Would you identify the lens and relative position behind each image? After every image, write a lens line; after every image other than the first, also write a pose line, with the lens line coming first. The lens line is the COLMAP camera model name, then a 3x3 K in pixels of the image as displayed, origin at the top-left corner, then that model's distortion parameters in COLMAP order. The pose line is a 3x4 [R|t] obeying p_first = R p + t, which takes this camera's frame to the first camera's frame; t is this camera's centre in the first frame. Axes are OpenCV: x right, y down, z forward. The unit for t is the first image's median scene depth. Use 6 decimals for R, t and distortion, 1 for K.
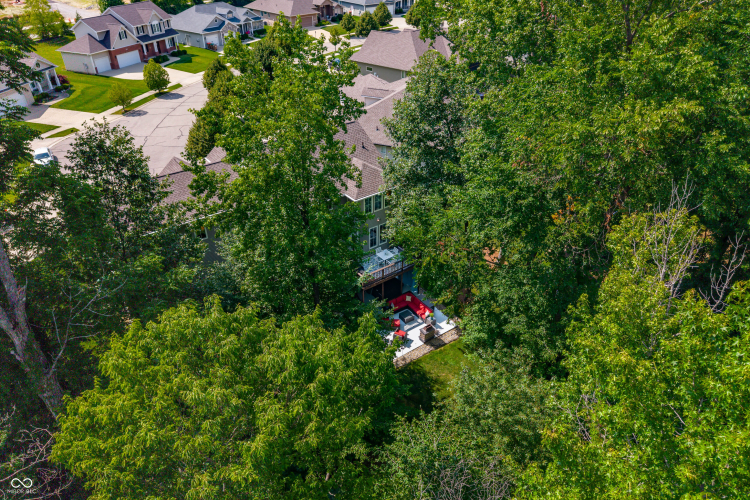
lens RADIAL K [[506.9, 0, 371.5], [0, 506.9, 248.7], [0, 0, 1]] dist [0.008248, -0.012108]
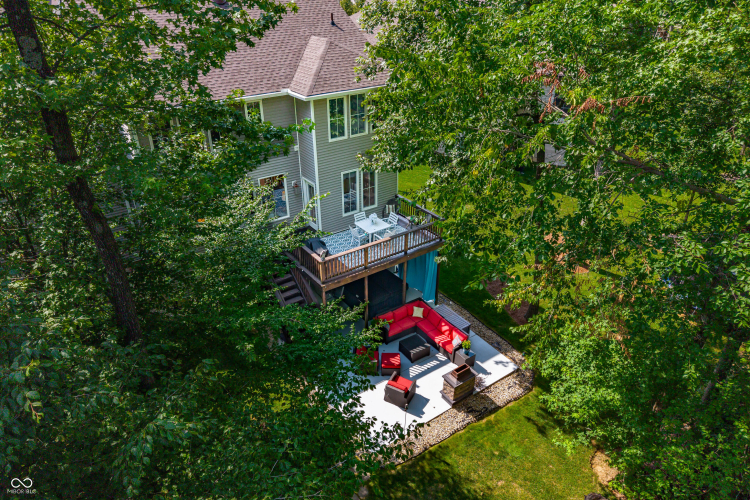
lens RADIAL K [[506.9, 0, 377.2], [0, 506.9, 250.0], [0, 0, 1]] dist [0.008248, -0.012108]
pose [[0.999959, 0.008612, 0.002644, 0.032470], [-0.008415, 0.997693, -0.067367, 0.075094], [-0.003218, 0.067342, 0.997725, 0.522271]]
